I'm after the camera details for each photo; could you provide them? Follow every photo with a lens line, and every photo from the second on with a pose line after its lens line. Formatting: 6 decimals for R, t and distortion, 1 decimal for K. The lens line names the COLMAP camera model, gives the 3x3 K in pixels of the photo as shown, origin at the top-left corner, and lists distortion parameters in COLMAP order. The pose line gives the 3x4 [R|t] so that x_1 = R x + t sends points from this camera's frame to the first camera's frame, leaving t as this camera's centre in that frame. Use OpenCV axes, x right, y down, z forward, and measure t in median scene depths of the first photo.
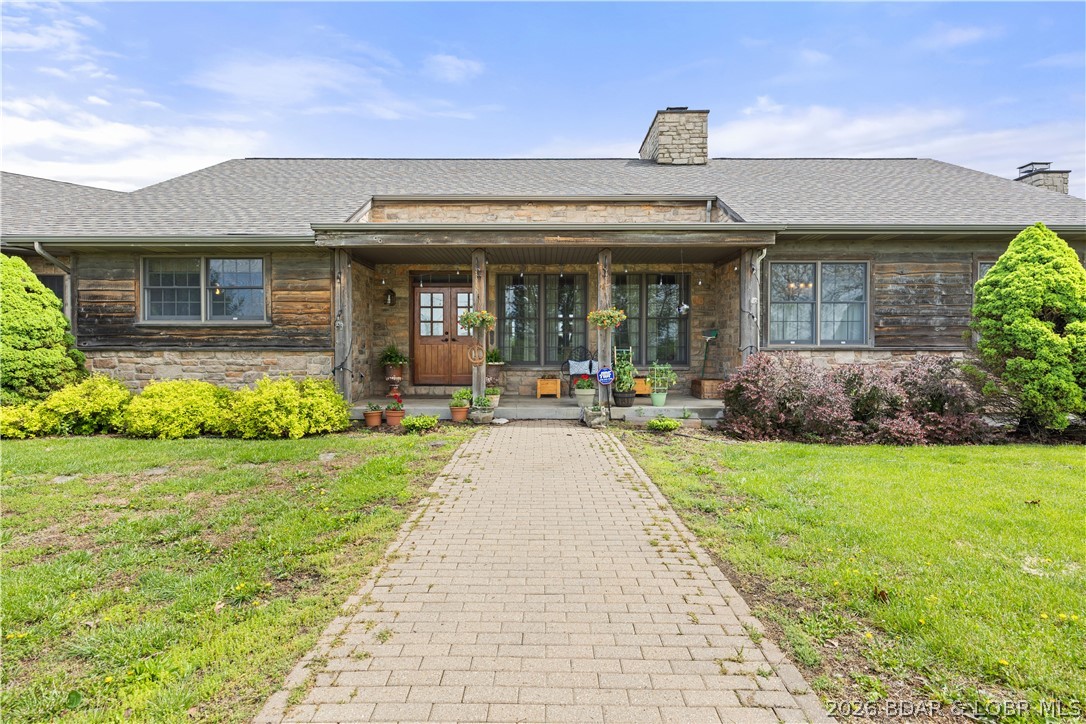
lens RADIAL K [[588.4, 0, 543.1], [0, 588.4, 368.3], [0, 0, 1]] dist [-0.002650, 0.001384]
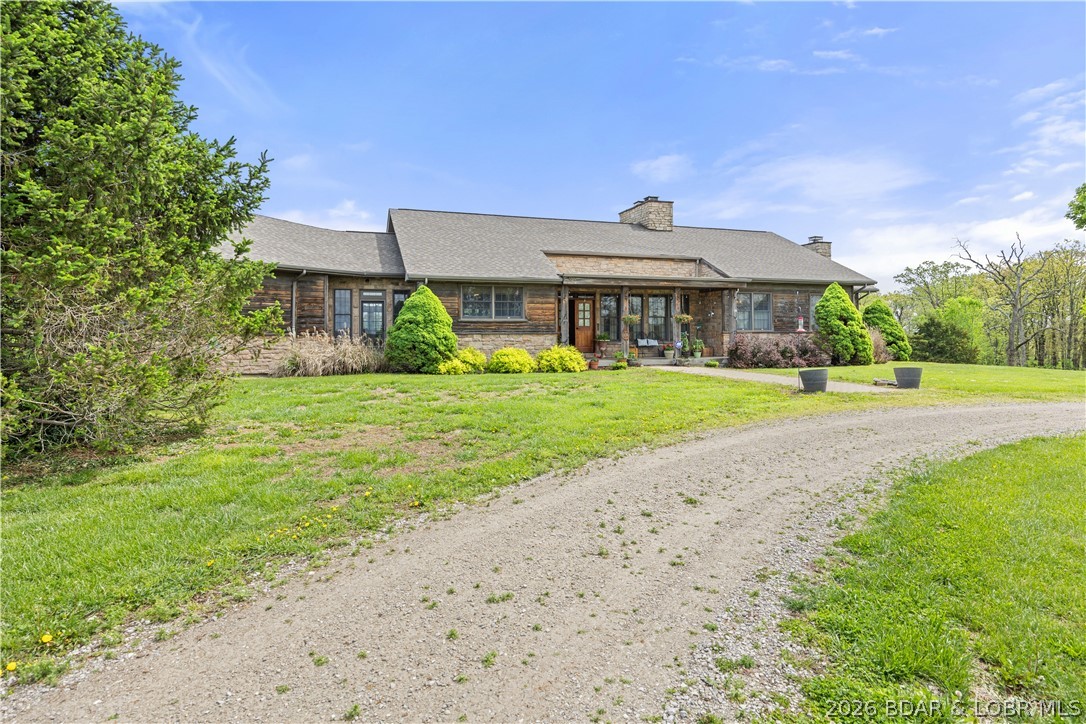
lens RADIAL K [[588.4, 0, 541.4], [0, 588.4, 352.4], [0, 0, 1]] dist [-0.002650, 0.001384]
pose [[0.949361, -0.014400, 0.313858, -1.004691], [0.016505, 0.999856, -0.004053, 0.039883], [-0.313754, 0.009028, 0.949461, -0.872298]]
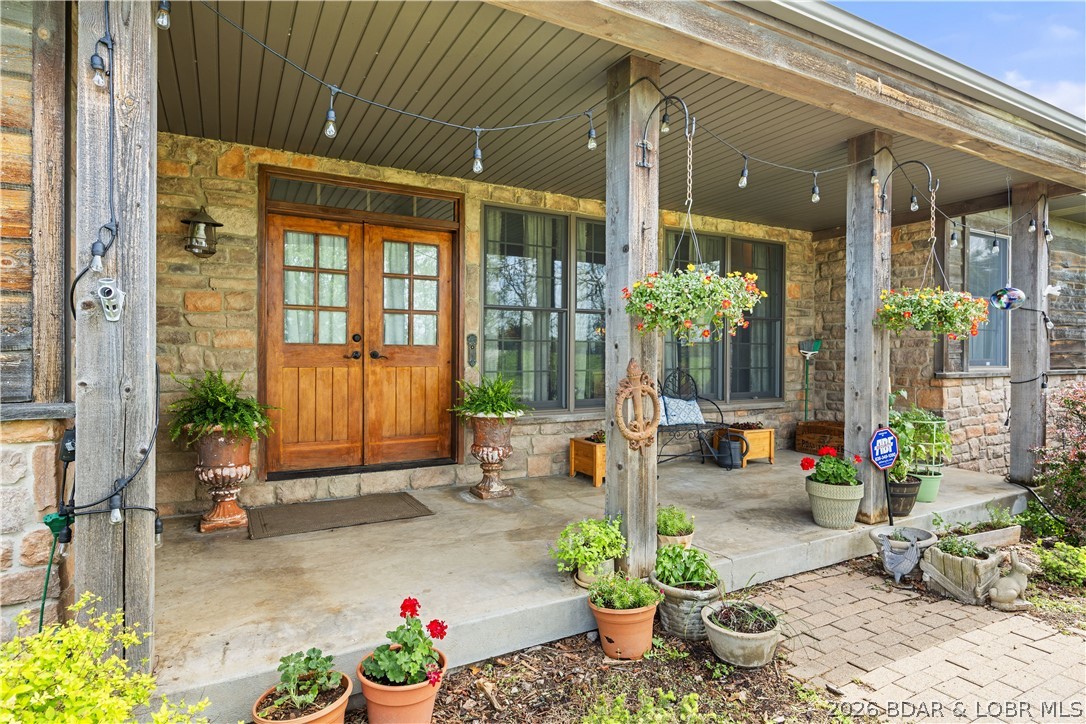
lens RADIAL K [[588.4, 0, 546.8], [0, 588.4, 359.8], [0, 0, 1]] dist [-0.002650, 0.001384]
pose [[0.873900, -0.001445, 0.486104, -0.290905], [0.011215, 0.999789, -0.017190, -0.043534], [-0.485977, 0.020474, 0.873732, 0.699917]]
